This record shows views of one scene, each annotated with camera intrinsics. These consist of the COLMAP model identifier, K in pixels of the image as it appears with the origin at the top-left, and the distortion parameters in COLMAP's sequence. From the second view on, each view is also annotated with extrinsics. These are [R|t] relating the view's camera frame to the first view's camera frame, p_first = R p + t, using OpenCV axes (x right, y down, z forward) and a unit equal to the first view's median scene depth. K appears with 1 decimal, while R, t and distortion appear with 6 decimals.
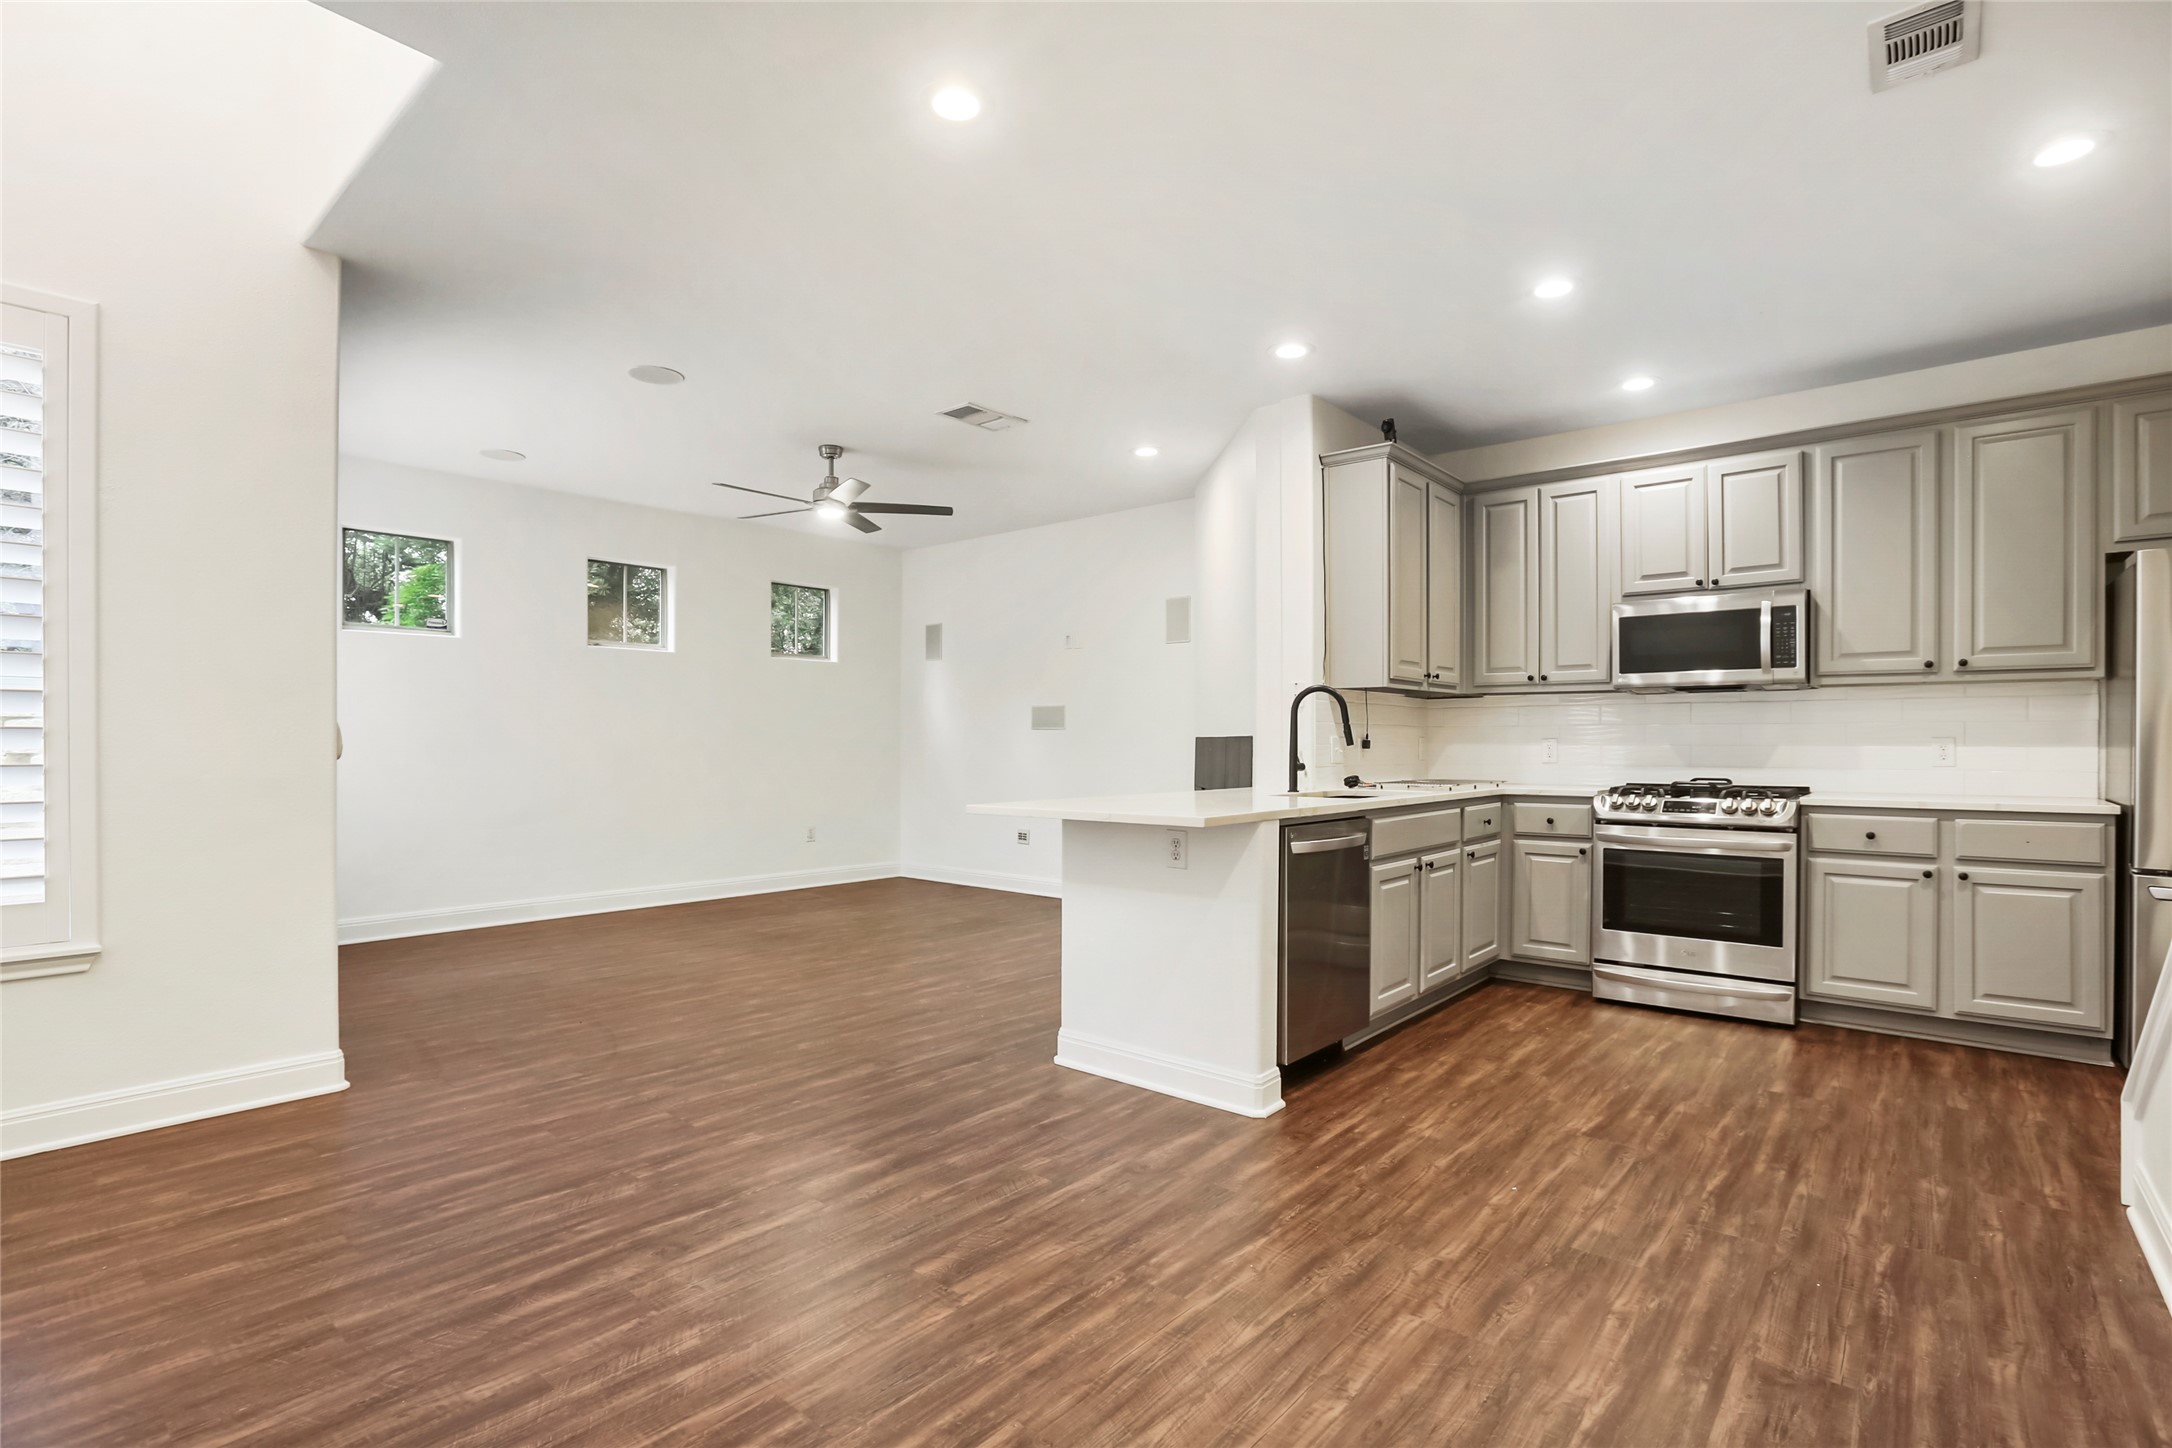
lens RADIAL K [[1012.6, 0, 1104.8], [0, 1012.6, 746.0], [0, 0, 1]] dist [-0.031451, 0.012713]
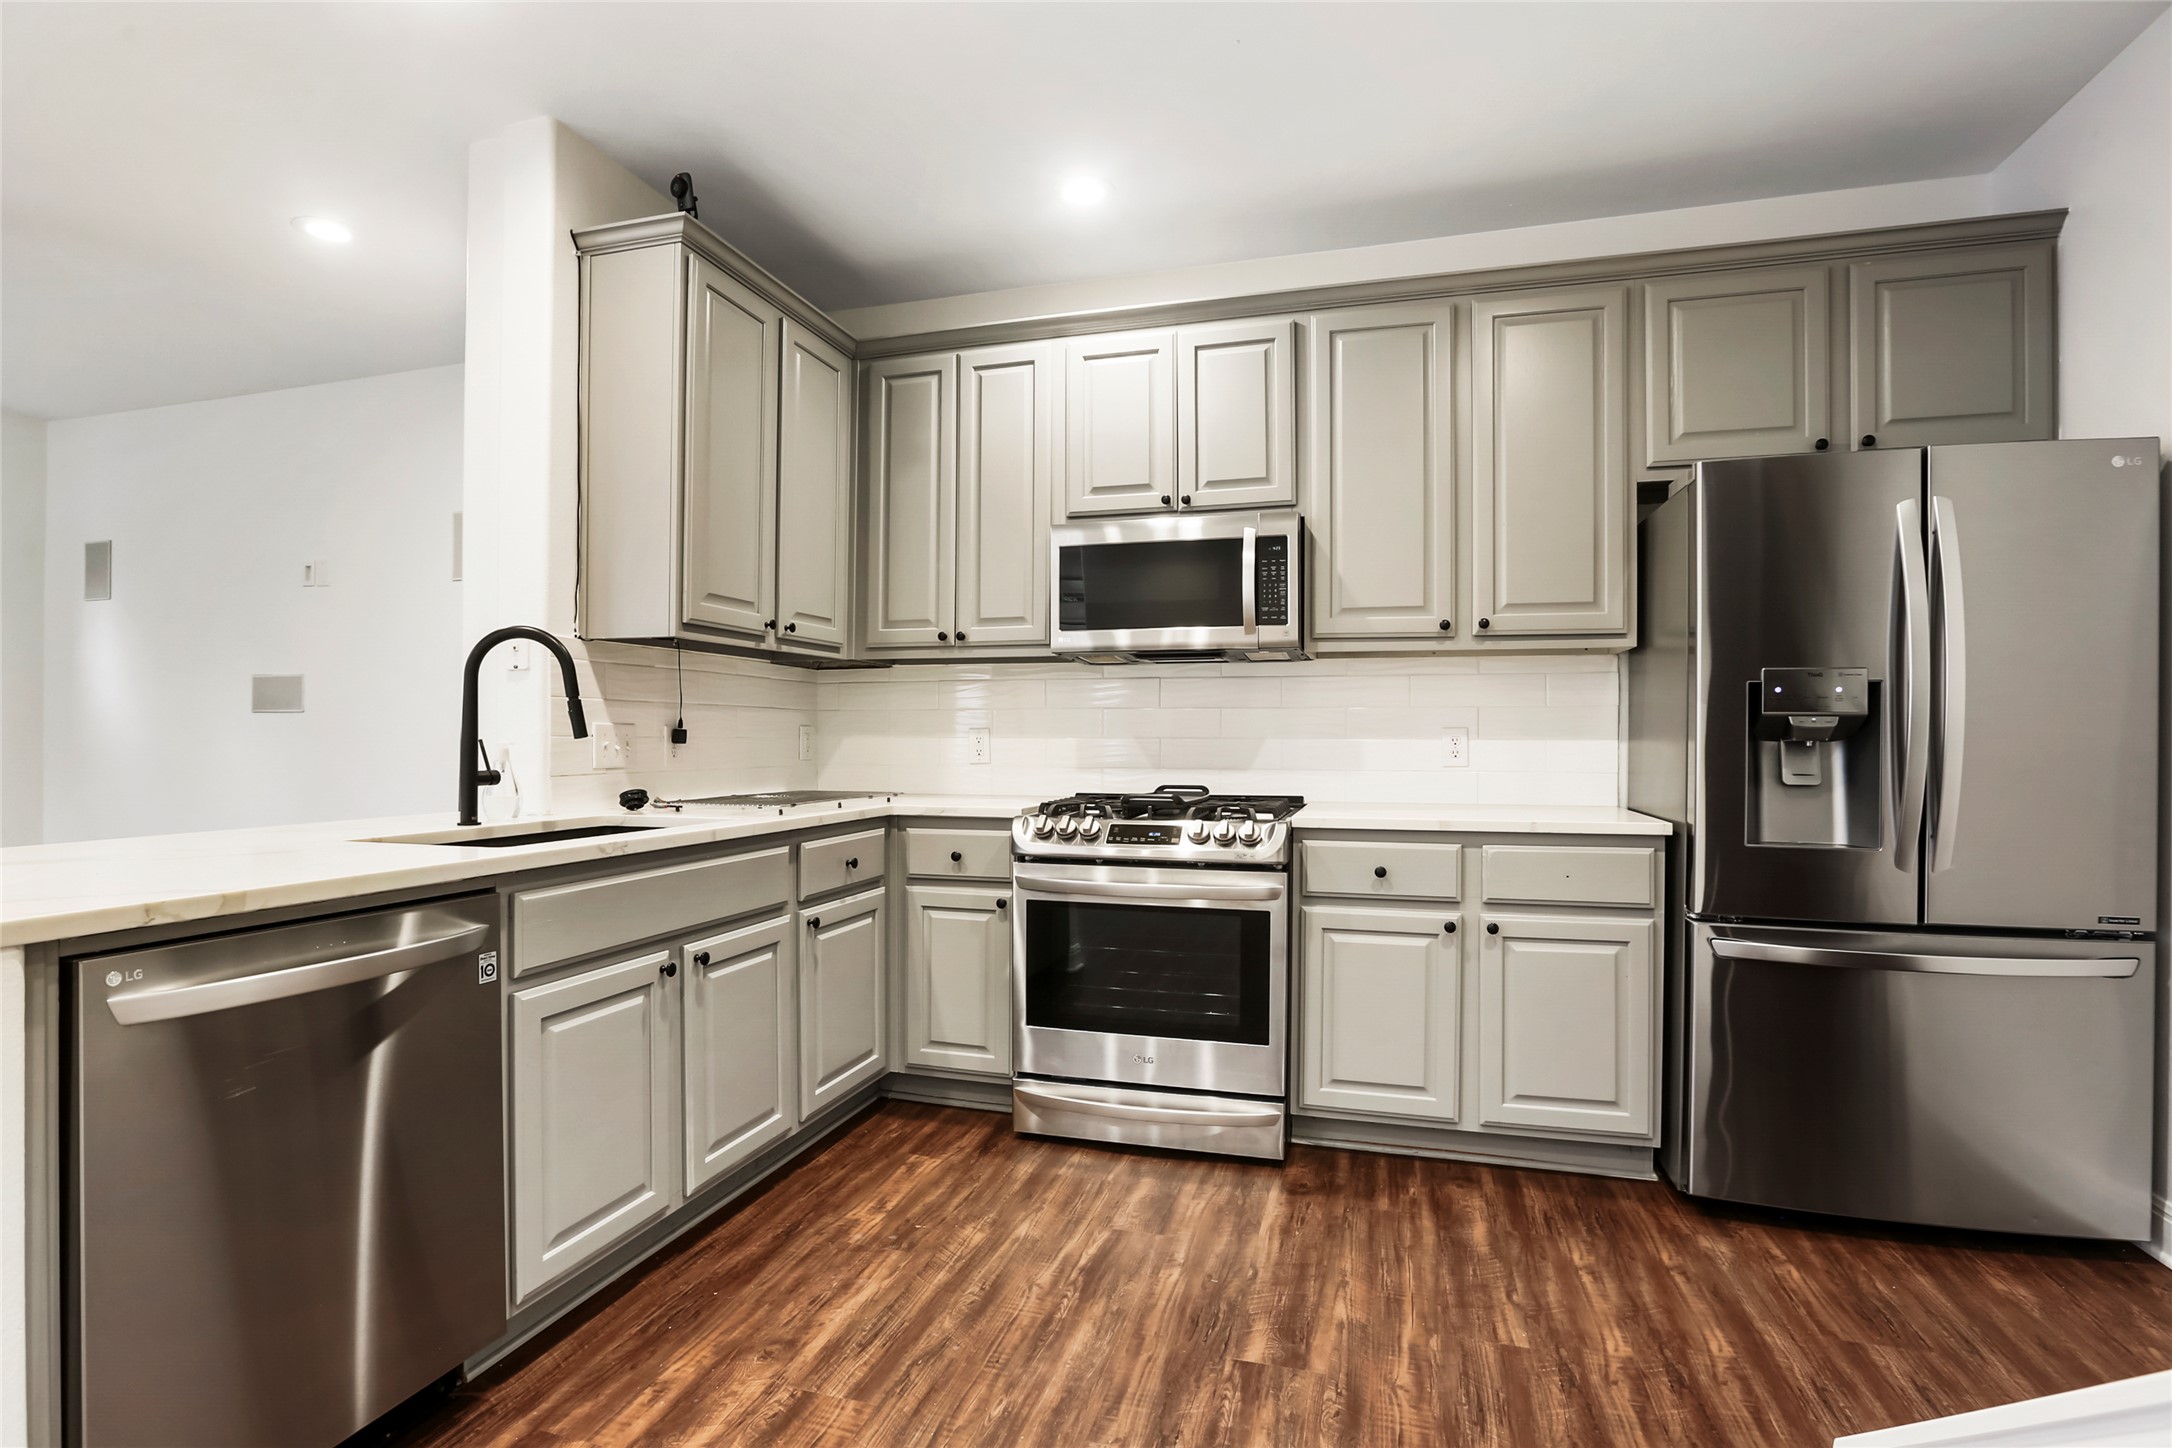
lens RADIAL K [[1012.6, 0, 1066.3], [0, 1012.6, 736.9], [0, 0, 1]] dist [-0.031451, 0.012713]
pose [[0.926689, 0.001047, 0.375829, 0.290609], [-0.000347, 0.999998, -0.001932, -0.000252], [-0.375830, 0.001660, 0.926687, 0.414168]]
